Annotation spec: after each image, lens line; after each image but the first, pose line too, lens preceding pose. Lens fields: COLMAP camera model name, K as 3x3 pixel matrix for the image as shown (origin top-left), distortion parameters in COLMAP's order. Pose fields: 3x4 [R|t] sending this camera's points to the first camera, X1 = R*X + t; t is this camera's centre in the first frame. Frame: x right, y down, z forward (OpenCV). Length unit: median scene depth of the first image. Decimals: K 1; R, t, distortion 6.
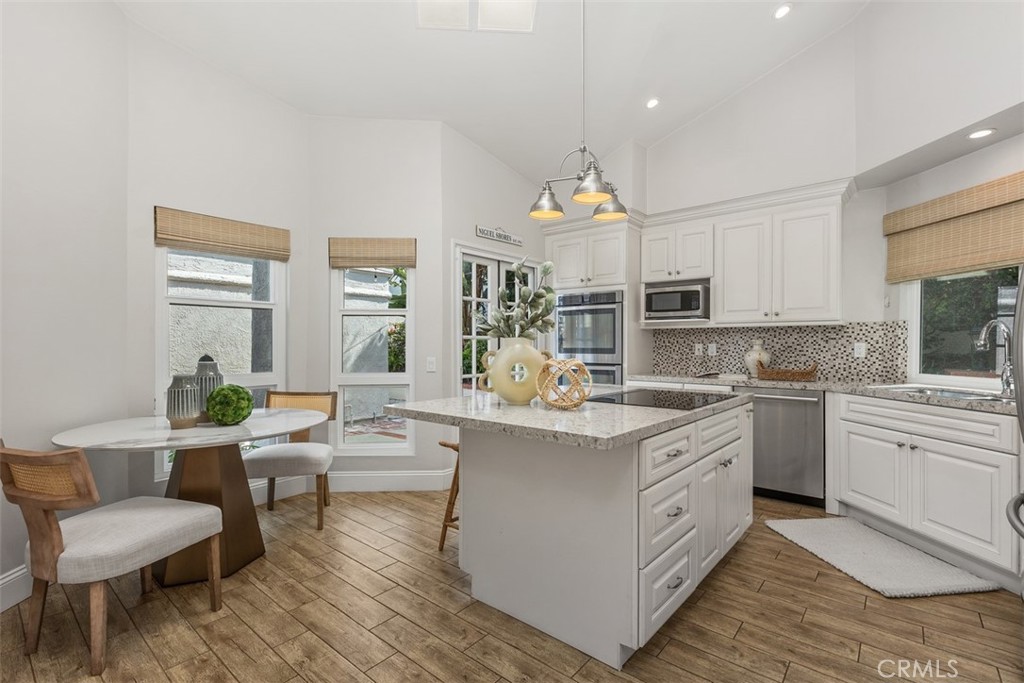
lens RADIAL K [[470.2, 0, 512.0], [0, 470.2, 341.5], [0, 0, 1]] dist [0.000069, -0.000457]
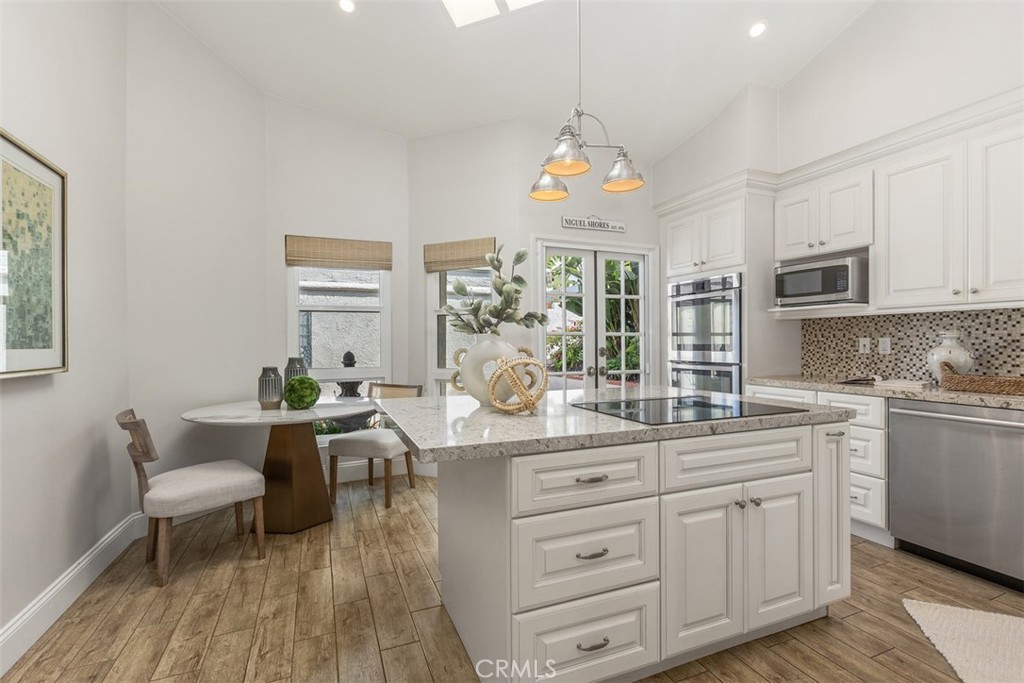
lens RADIAL K [[463.2, 0, 512.0], [0, 463.2, 341.5], [0, 0, 1]] dist [0.000065, -0.000196]
pose [[0.887378, -0.007877, -0.460975, 0.269128], [0.010315, 0.999943, 0.002768, 0.003314], [0.460927, -0.007211, 0.887409, 0.119481]]
